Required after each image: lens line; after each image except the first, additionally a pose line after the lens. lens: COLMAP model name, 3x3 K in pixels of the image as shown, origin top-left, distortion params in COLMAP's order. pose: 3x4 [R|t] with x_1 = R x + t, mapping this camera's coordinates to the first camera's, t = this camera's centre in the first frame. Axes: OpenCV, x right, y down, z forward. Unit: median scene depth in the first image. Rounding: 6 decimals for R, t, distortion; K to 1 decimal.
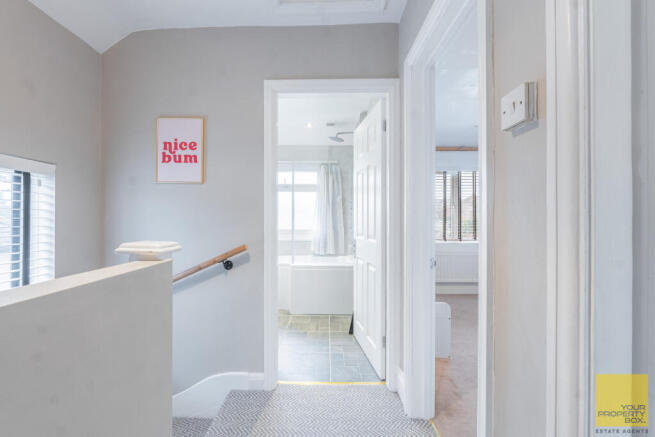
lens RADIAL K [[275.9, 0, 328.7], [0, 275.9, 218.6], [0, 0, 1]] dist [-0.002865, -0.000408]
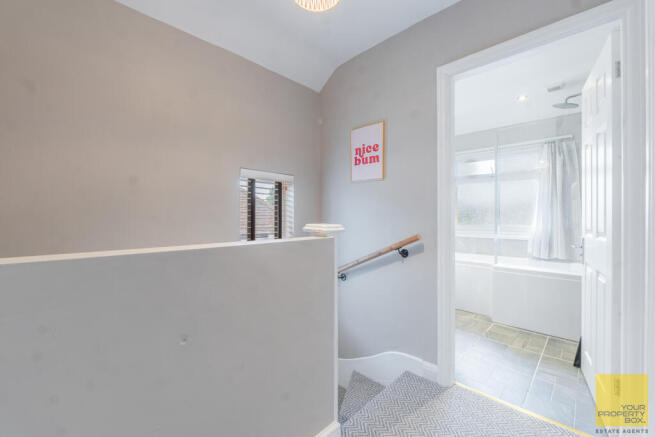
lens RADIAL K [[275.9, 0, 323.6], [0, 275.9, 218.4], [0, 0, 1]] dist [-0.002865, -0.000408]
pose [[0.724123, 0.004449, -0.689656, 0.123419], [0.001697, 0.999965, 0.008232, 0.019272], [0.689669, -0.007131, 0.724090, 0.006079]]
